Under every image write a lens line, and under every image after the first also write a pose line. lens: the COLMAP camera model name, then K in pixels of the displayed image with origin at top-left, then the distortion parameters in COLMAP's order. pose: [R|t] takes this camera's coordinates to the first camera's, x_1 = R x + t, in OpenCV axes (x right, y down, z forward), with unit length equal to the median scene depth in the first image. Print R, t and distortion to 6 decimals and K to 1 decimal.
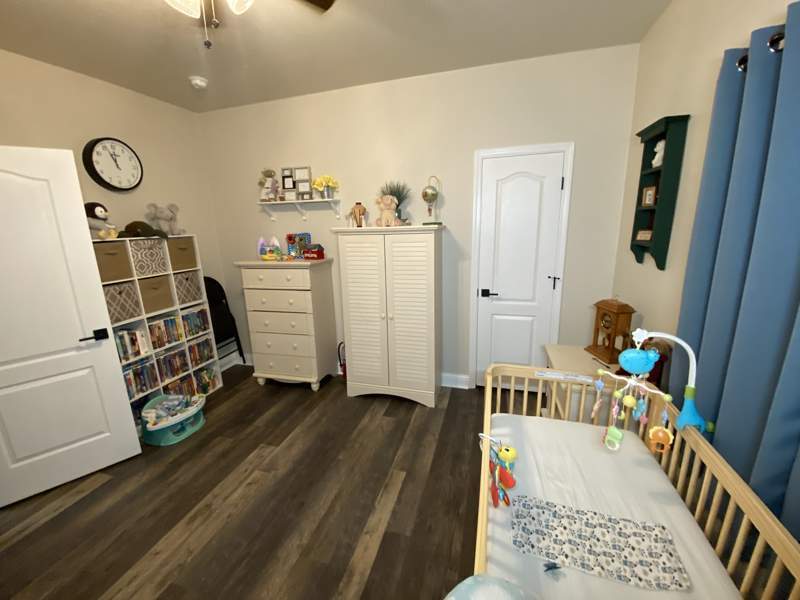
lens RADIAL K [[322.0, 0, 397.7], [0, 322.0, 301.4], [0, 0, 1]] dist [0.031285, -0.027295]
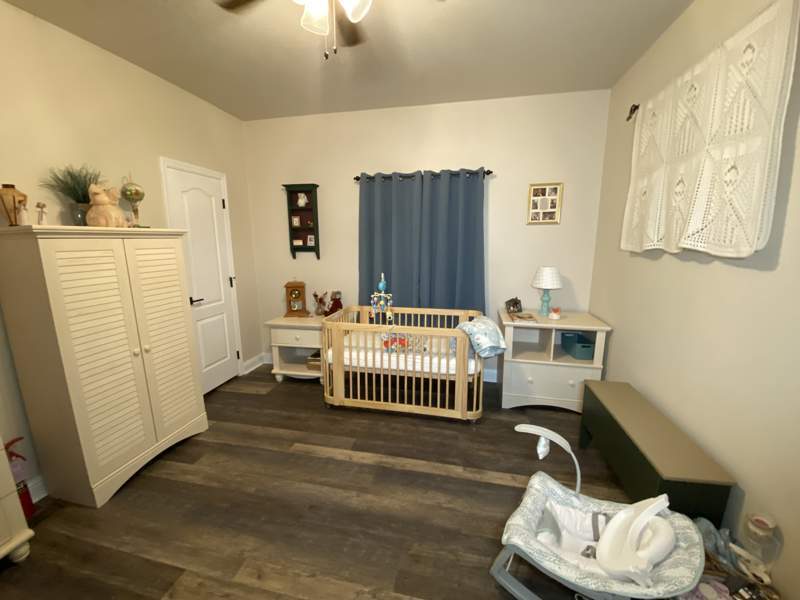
lens RADIAL K [[322.0, 0, 397.7], [0, 322.0, 301.4], [0, 0, 1]] dist [0.031285, -0.027295]
pose [[-0.066667, -0.158863, 0.985047, -0.843856], [0.238157, 0.956175, 0.170325, -0.048730], [-0.968936, 0.245951, -0.025911, 0.450751]]
